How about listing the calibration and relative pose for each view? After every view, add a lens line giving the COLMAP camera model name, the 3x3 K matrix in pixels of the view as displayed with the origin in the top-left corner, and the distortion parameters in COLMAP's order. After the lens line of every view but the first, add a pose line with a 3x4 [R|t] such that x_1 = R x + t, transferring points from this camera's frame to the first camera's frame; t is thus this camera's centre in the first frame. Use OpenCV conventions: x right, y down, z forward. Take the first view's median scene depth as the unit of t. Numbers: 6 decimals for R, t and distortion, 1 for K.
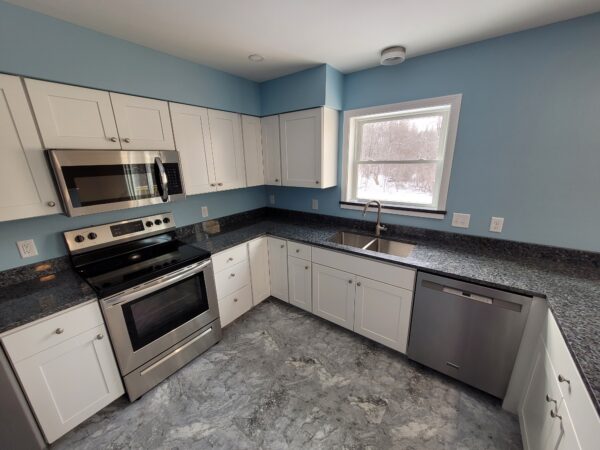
lens RADIAL K [[234.0, 0, 299.4], [0, 234.0, 225.3], [0, 0, 1]] dist [0.004381, -0.001963]
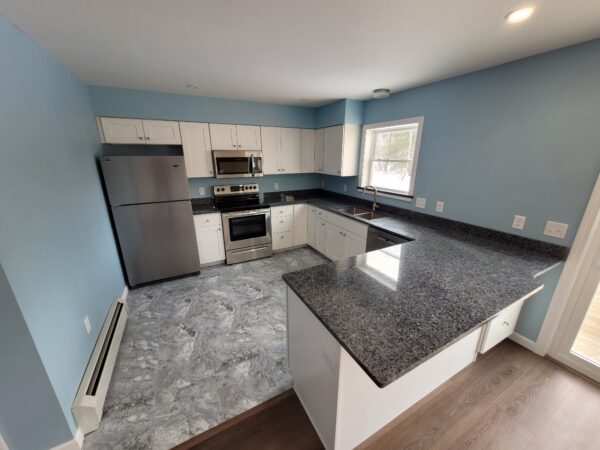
lens RADIAL K [[234.0, 0, 299.5], [0, 234.0, 225.2], [0, 0, 1]] dist [0.004381, -0.001963]
pose [[0.900621, 0.148685, -0.408381, 0.616279], [-0.138643, 0.988854, 0.054271, 0.137457], [0.411898, 0.007741, 0.911197, -0.609684]]
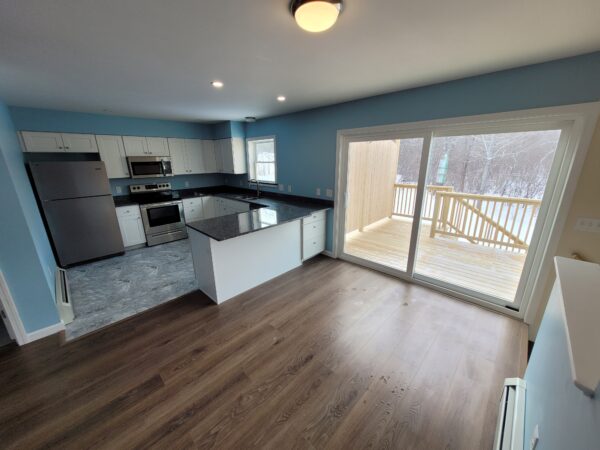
lens RADIAL K [[234.0, 0, 298.3], [0, 234.0, 225.0], [0, 0, 1]] dist [0.004381, -0.001963]
pose [[0.990143, 0.049249, -0.131113, 1.160442], [-0.048447, 0.998782, 0.009303, 0.315281], [0.131411, -0.002859, 0.991324, -1.270995]]
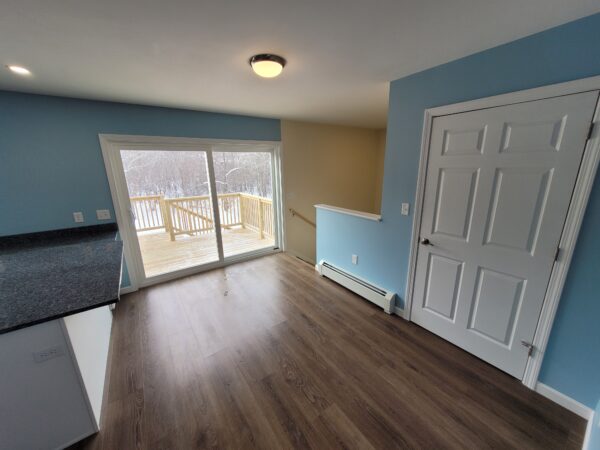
lens RADIAL K [[234.0, 0, 296.9], [0, 234.0, 229.8], [0, 0, 1]] dist [0.004381, -0.001963]
pose [[0.328729, -0.232019, 0.915480, 0.193459], [0.271736, 0.951598, 0.143598, 0.269514], [-0.904487, 0.201564, 0.375866, -0.964510]]
